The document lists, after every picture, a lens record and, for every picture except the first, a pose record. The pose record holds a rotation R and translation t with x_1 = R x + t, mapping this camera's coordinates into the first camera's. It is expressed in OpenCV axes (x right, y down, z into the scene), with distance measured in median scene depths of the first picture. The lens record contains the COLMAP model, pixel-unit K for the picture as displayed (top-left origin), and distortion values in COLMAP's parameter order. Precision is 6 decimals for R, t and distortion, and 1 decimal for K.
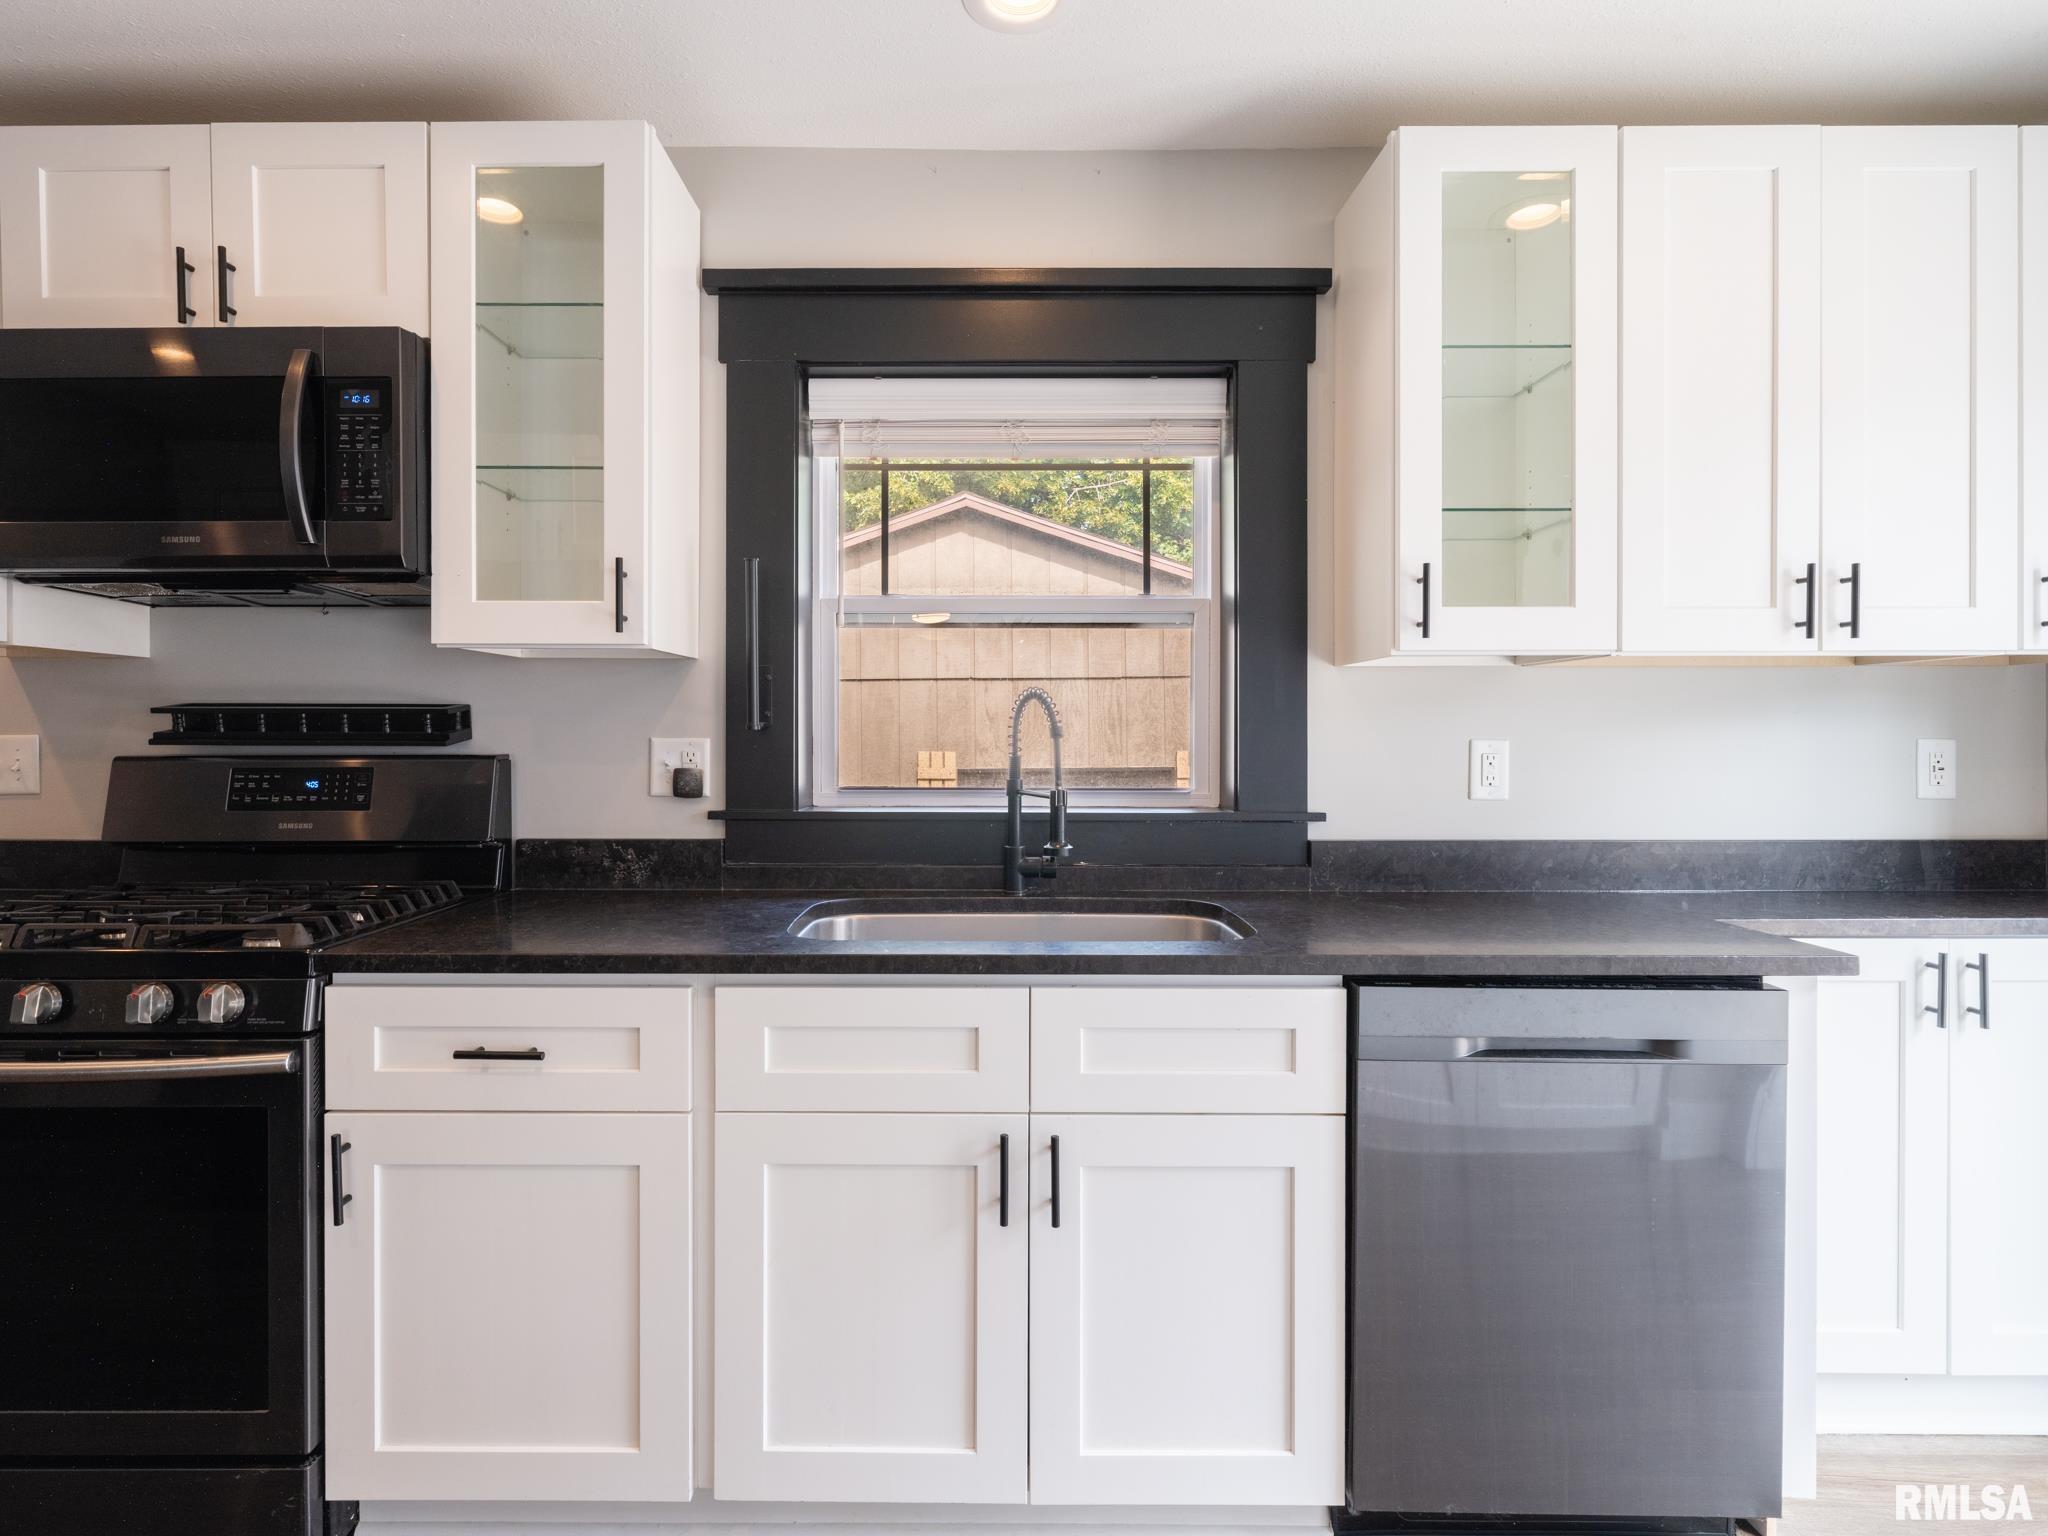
lens RADIAL K [[1041.2, 0, 1018.8], [0, 1041.2, 737.7], [0, 0, 1]] dist [0.000811, 0.000275]
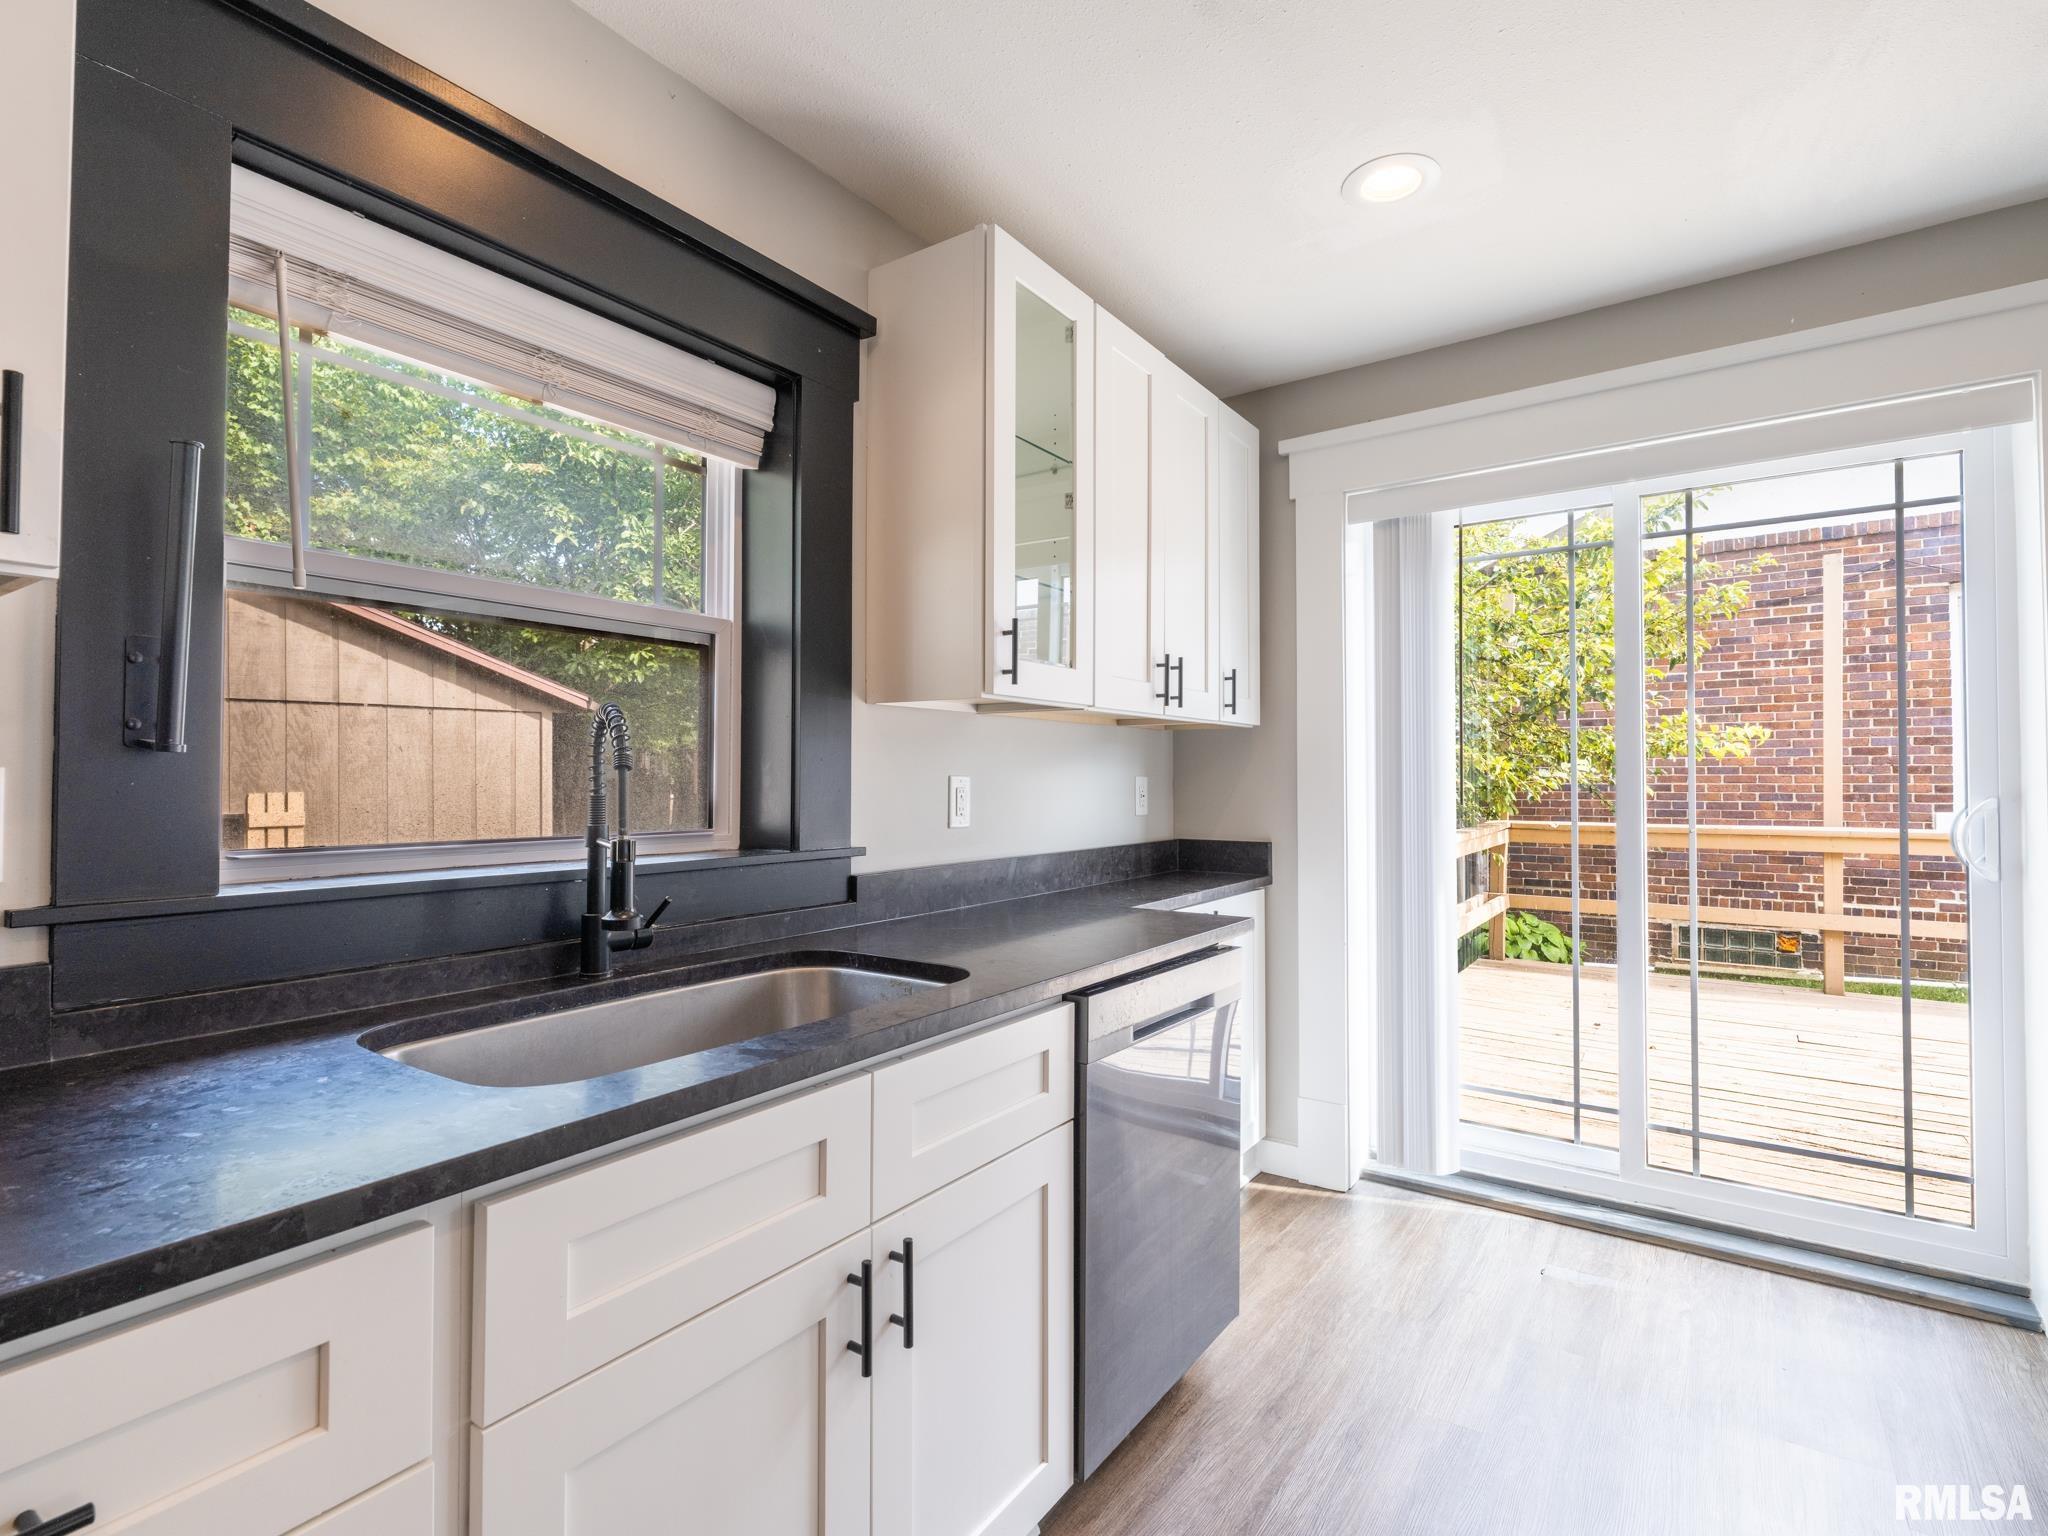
lens RADIAL K [[975.5, 0, 1016.6], [0, 975.5, 764.5], [0, 0, 1]] dist [-0.003269, 0.000350]
pose [[0.582341, 0.012030, 0.812856, -0.394207], [0.000130, 0.999889, -0.014892, 0.005826], [-0.812945, 0.008778, 0.582274, 0.325699]]
